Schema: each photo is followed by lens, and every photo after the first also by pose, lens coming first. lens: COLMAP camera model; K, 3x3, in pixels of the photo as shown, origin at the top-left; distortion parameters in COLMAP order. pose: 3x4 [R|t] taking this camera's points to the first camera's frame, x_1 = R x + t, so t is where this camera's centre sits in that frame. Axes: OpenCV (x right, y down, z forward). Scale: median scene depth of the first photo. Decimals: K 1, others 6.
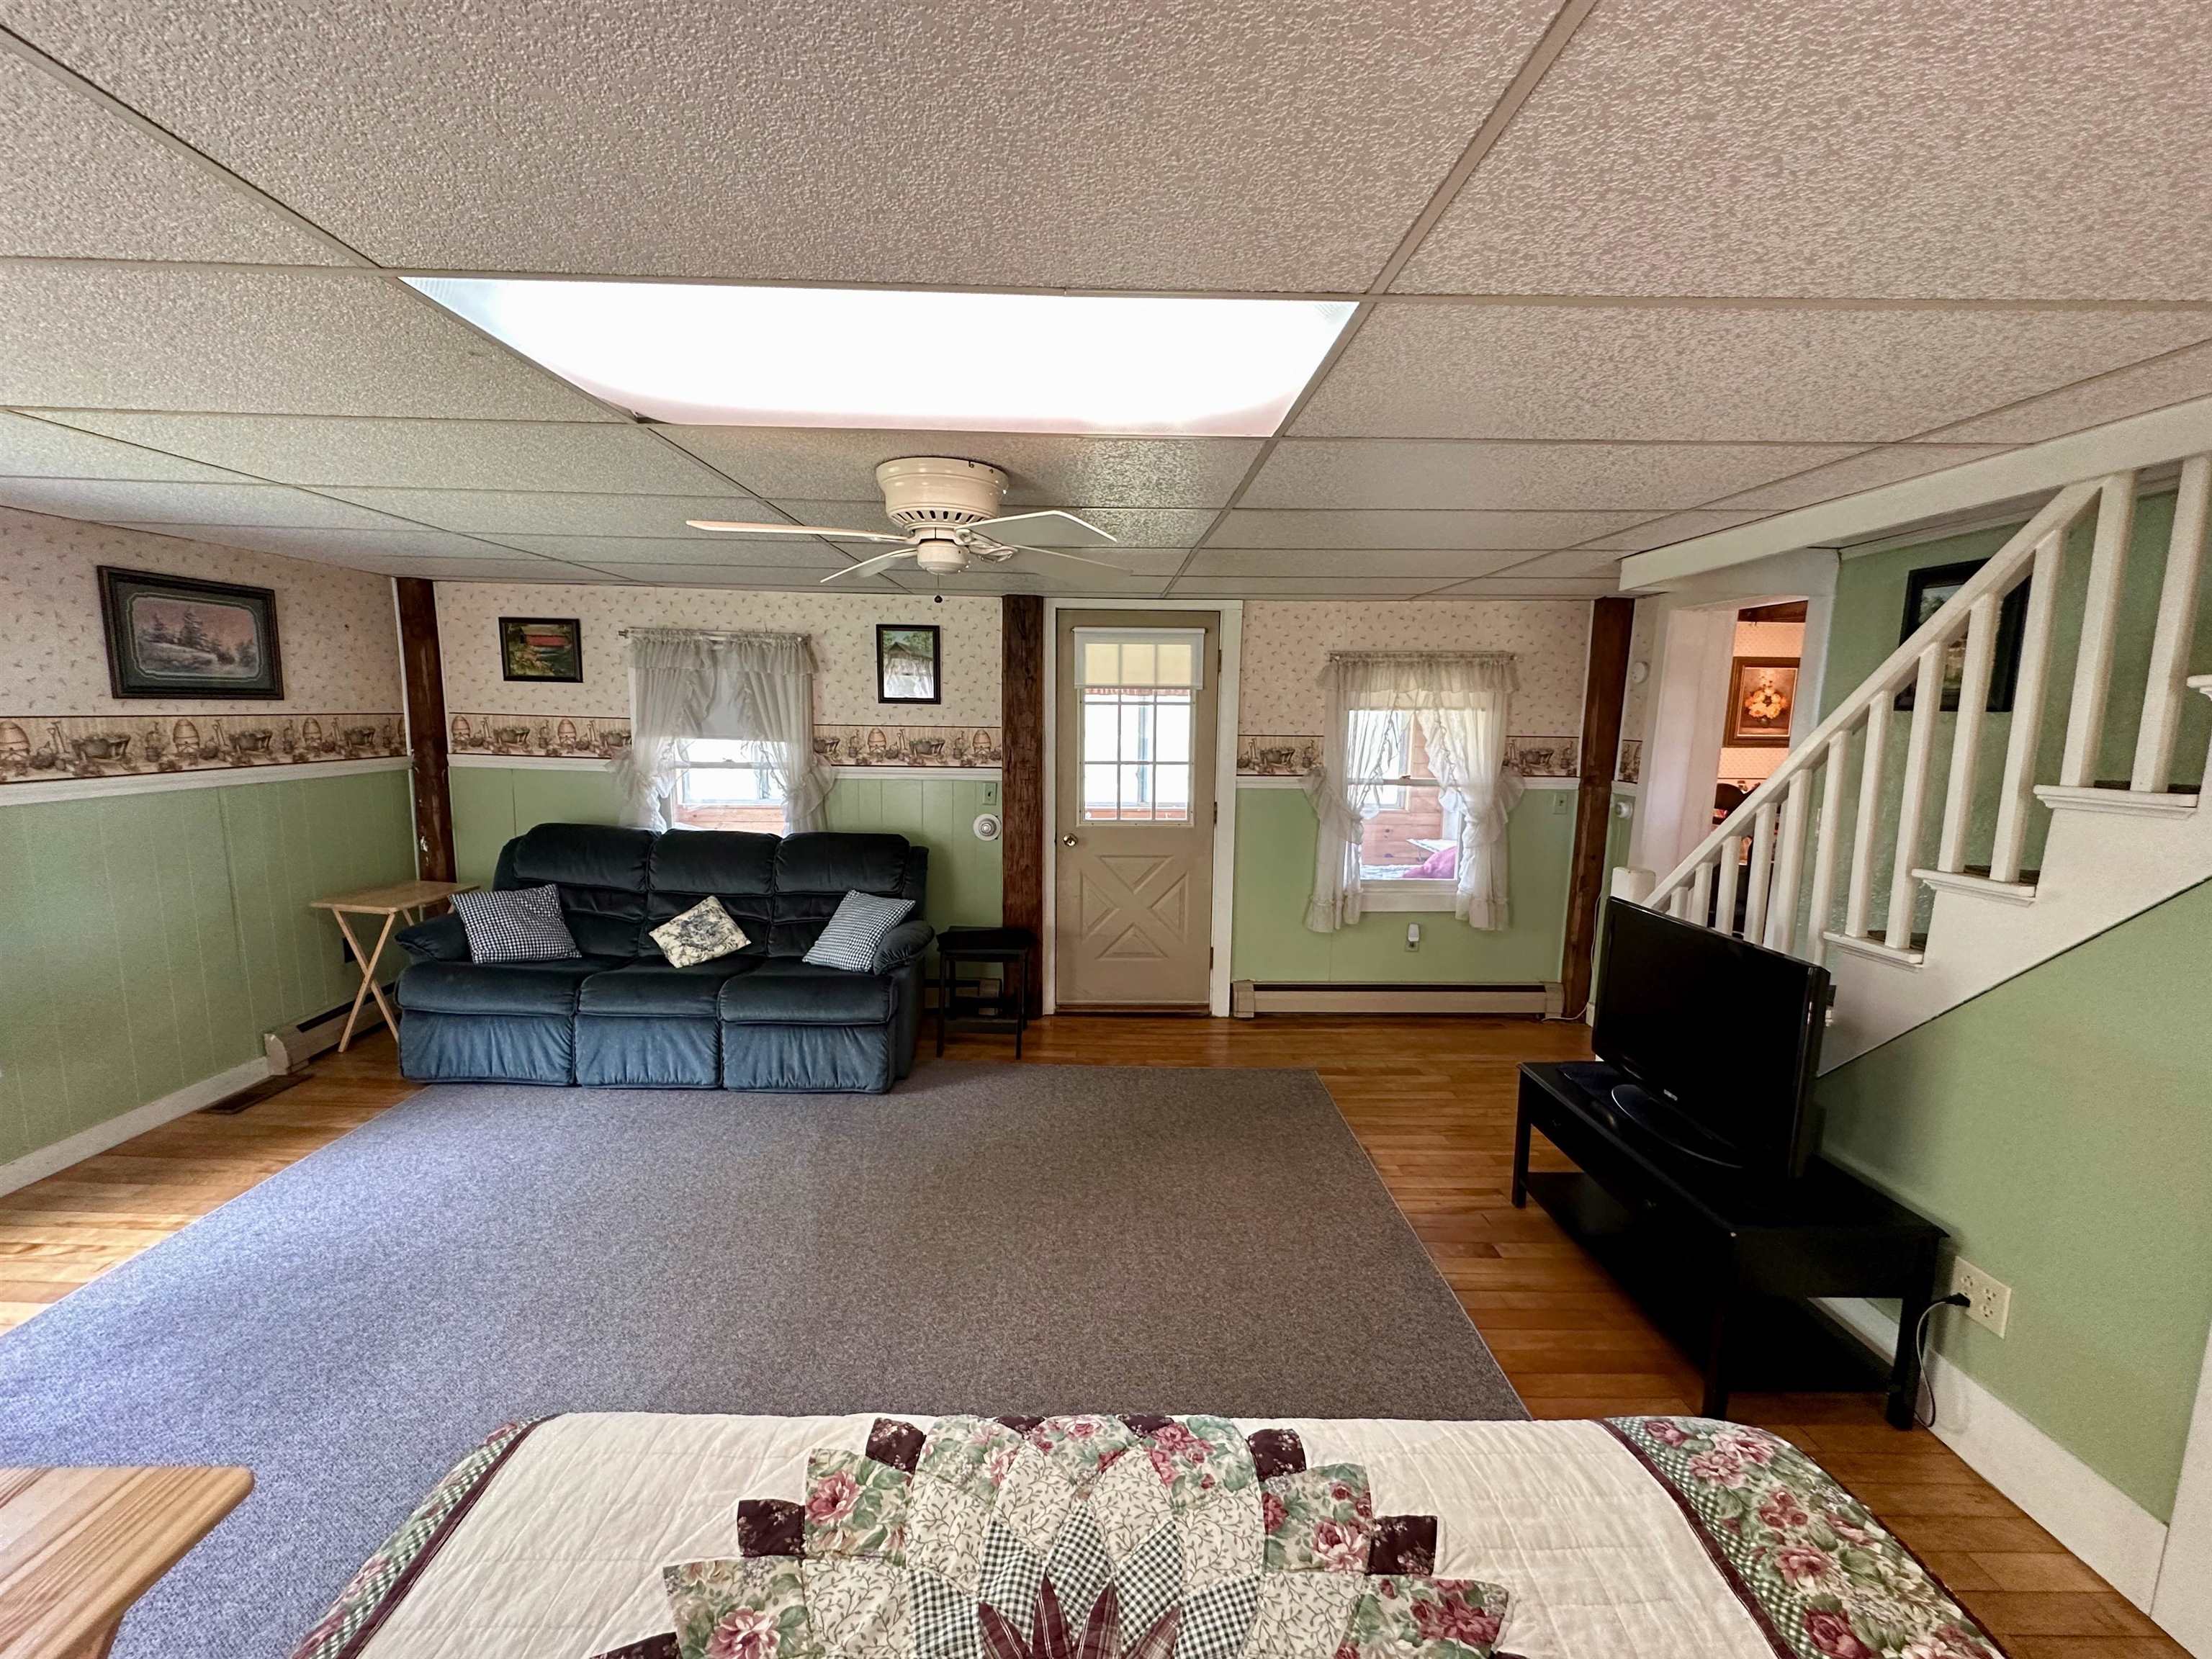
lens RADIAL K [[881.2, 0, 1103.8], [0, 881.2, 827.3], [0, 0, 1]] dist [-0.002881, 0.001090]
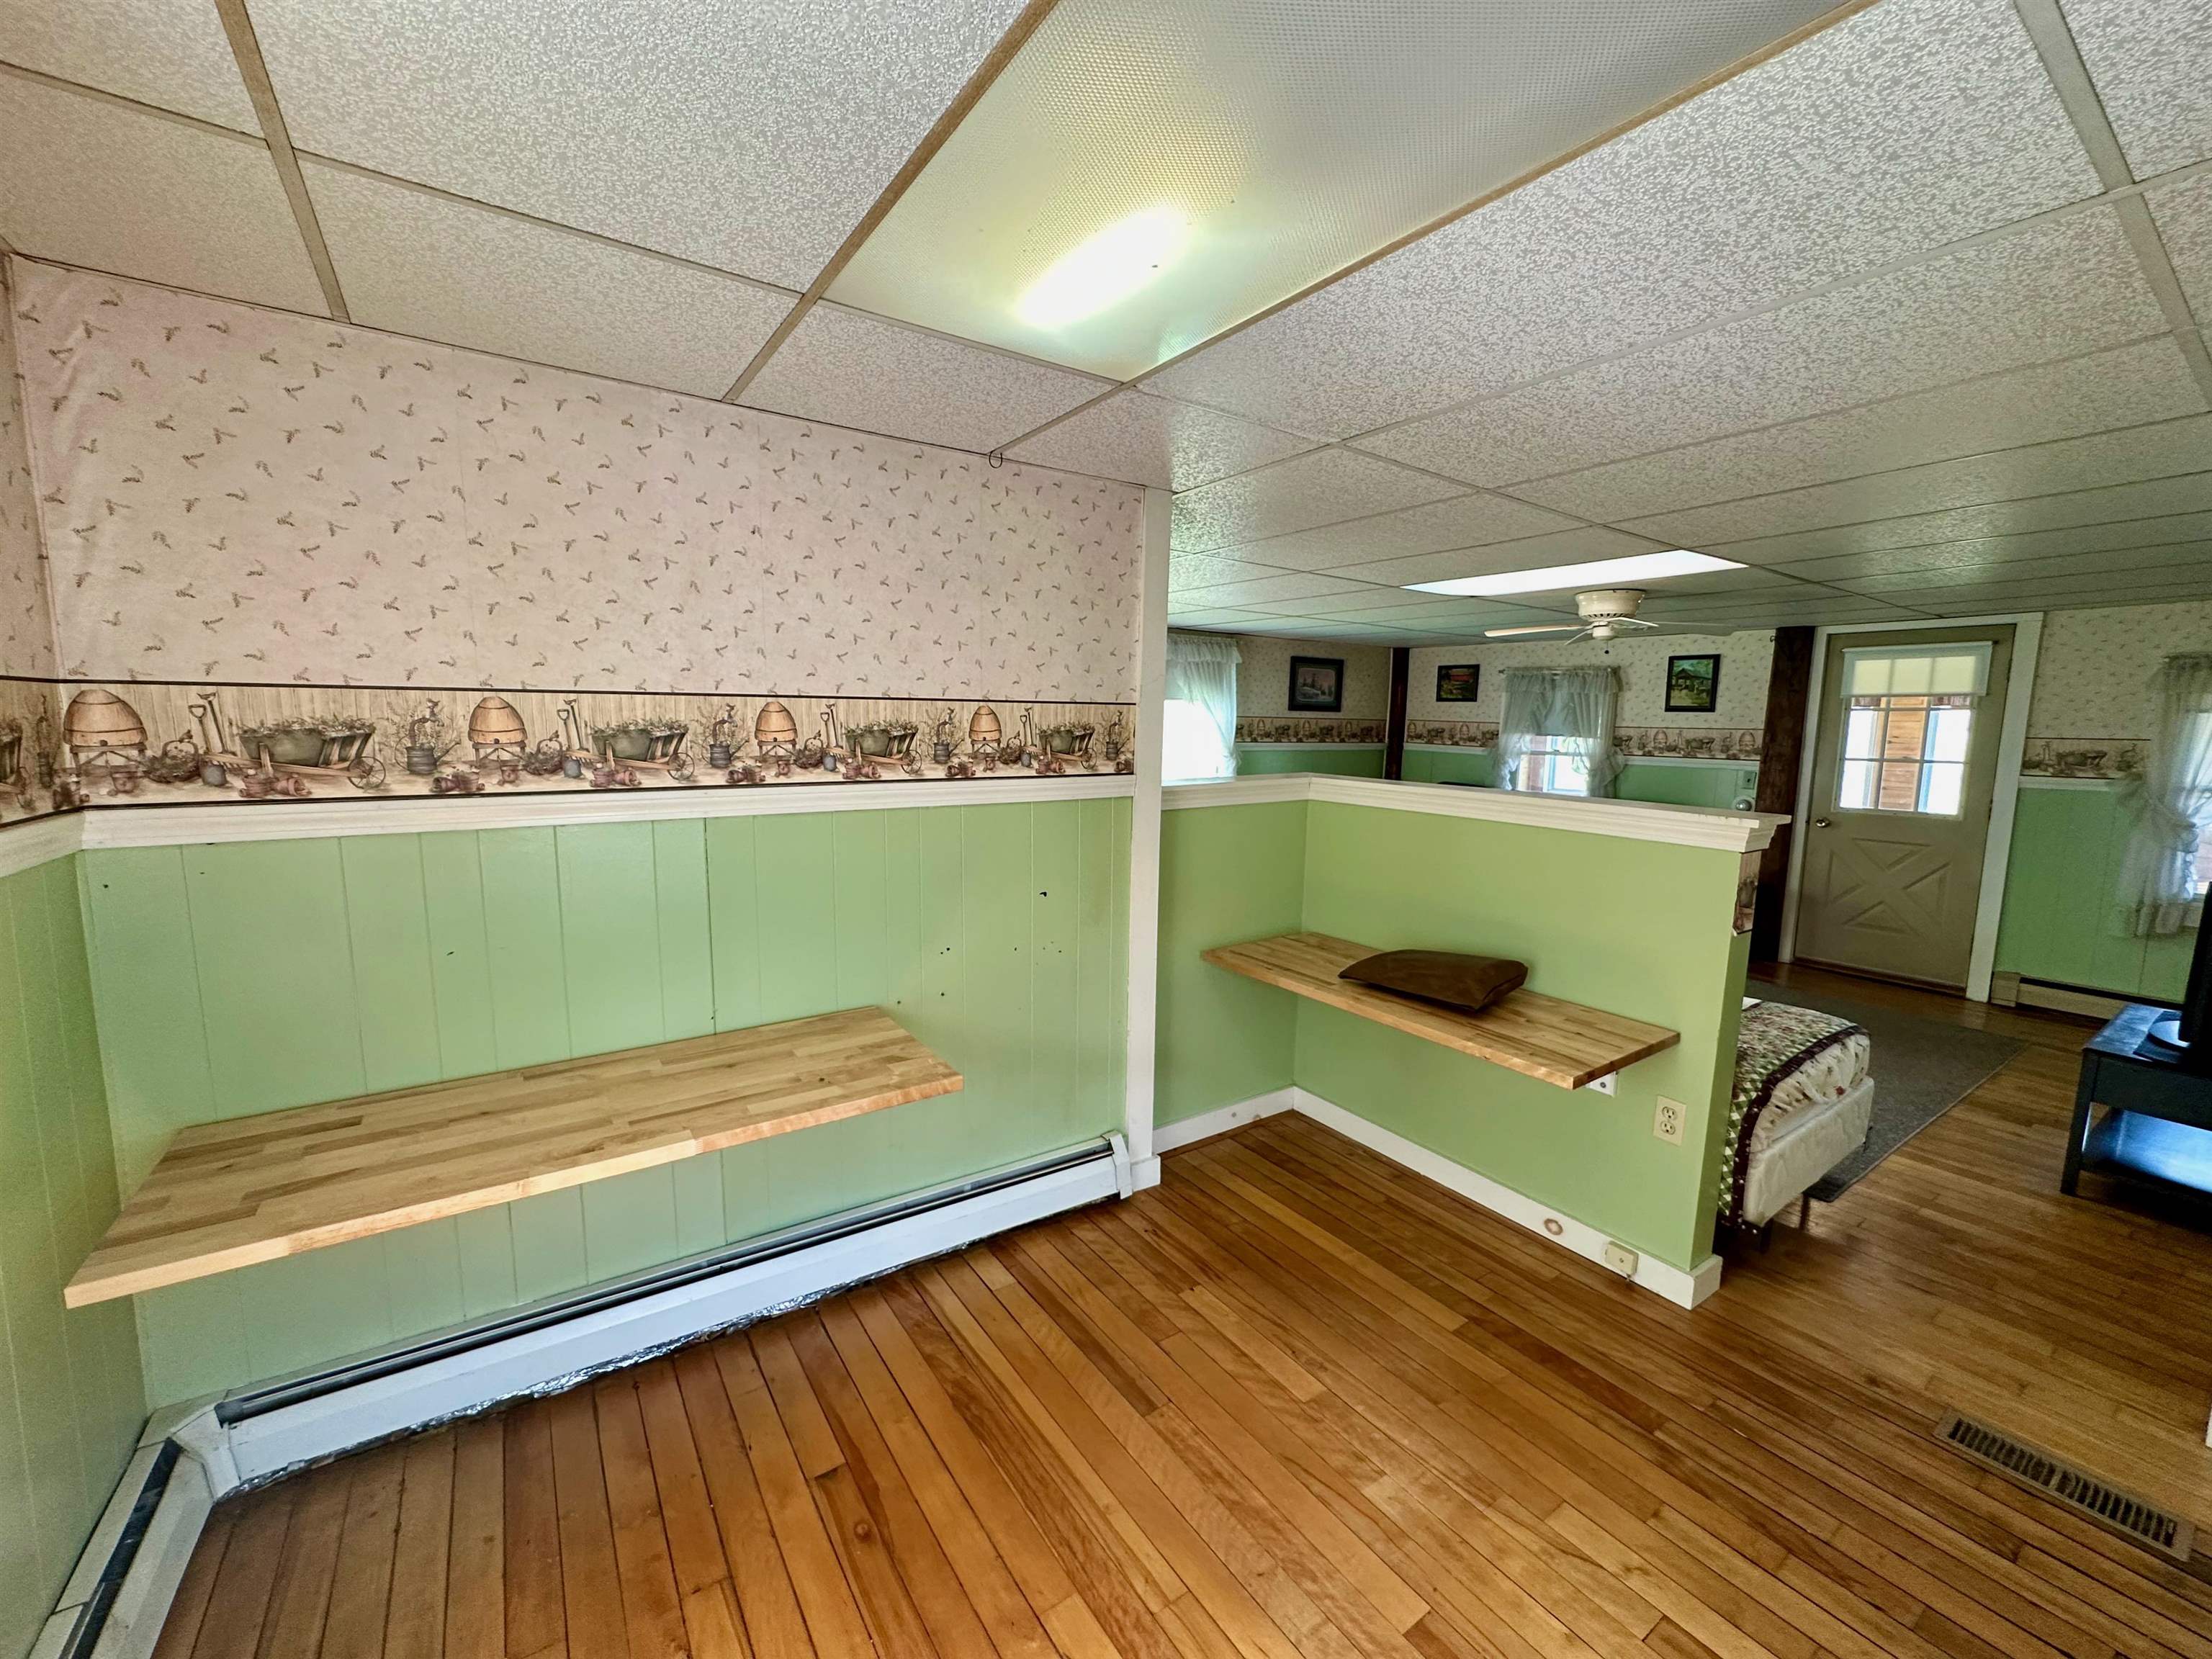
lens RADIAL K [[881.2, 0, 1107.8], [0, 881.2, 825.9], [0, 0, 1]] dist [-0.002881, 0.001090]
pose [[0.561220, 0.094591, -0.822244, 0.426356], [-0.121007, 0.992150, 0.031544, 0.105070], [0.818773, 0.081794, 0.568260, -0.523193]]
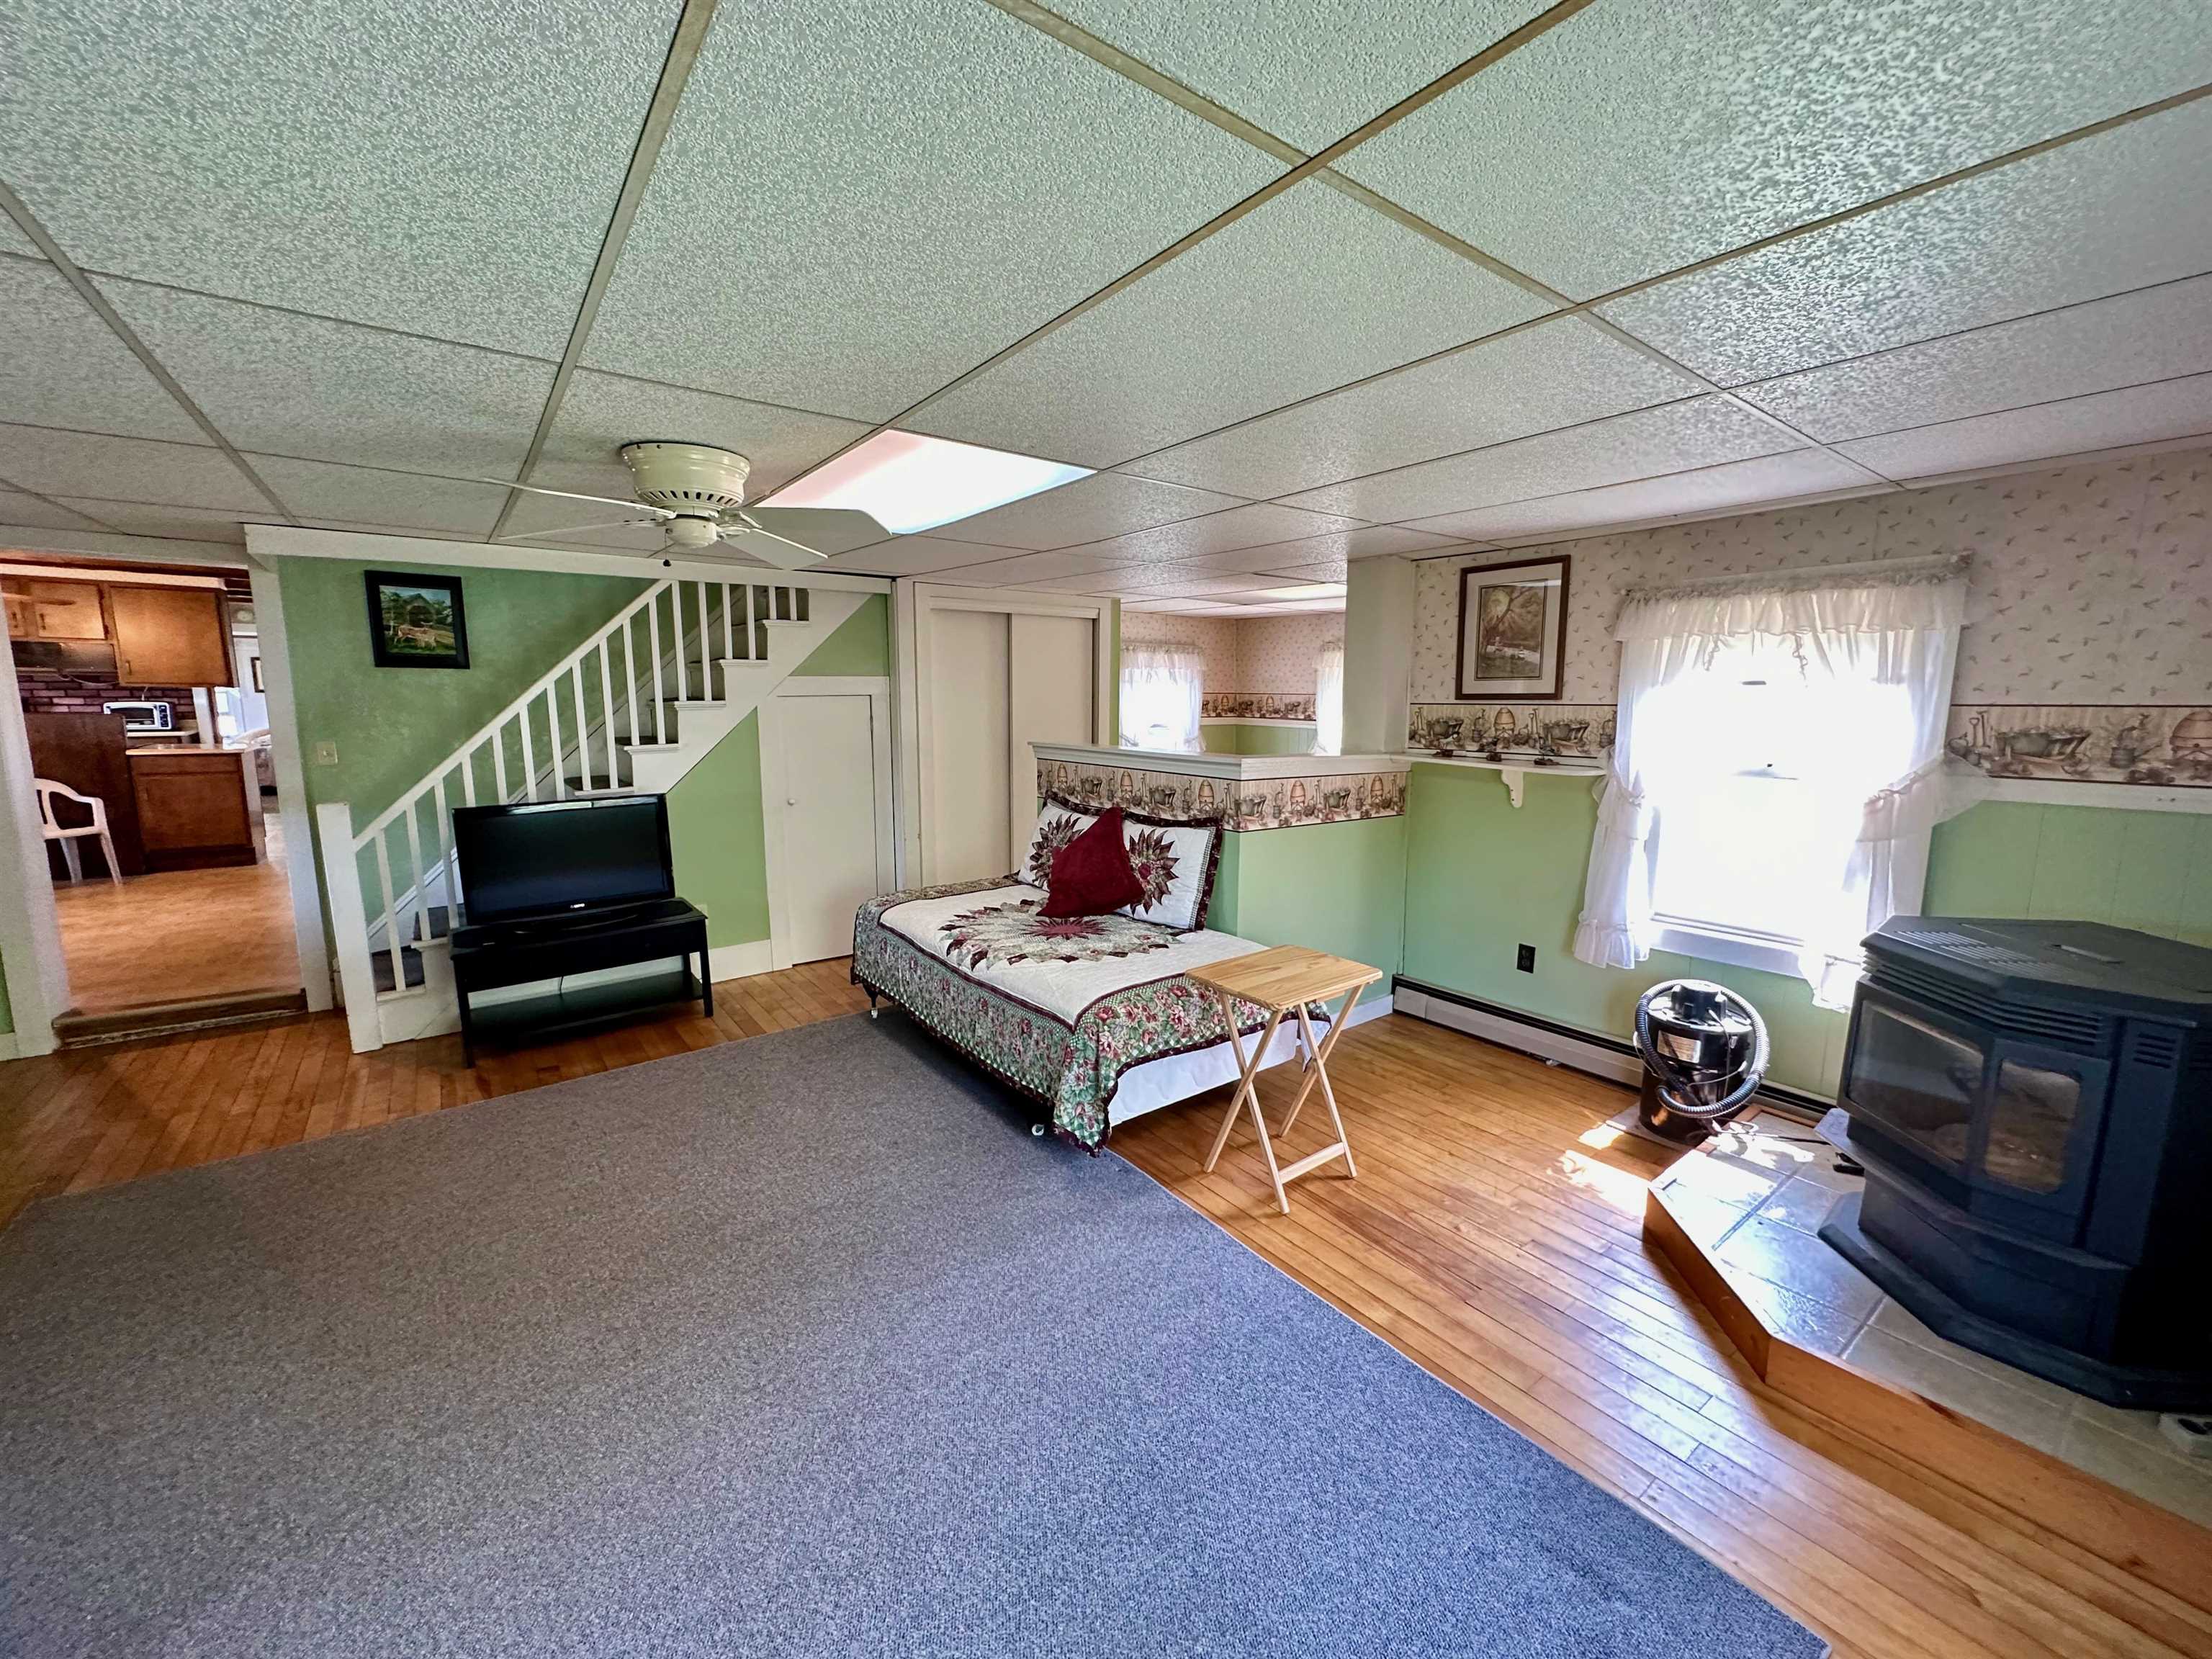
lens RADIAL K [[881.2, 0, 1103.2], [0, 881.2, 831.3], [0, 0, 1]] dist [-0.002881, 0.001090]
pose [[-0.586491, -0.146270, 0.796639, -0.668967], [0.094602, 0.964456, 0.246729, -0.077555], [-0.804412, 0.220067, -0.551807, 0.598525]]
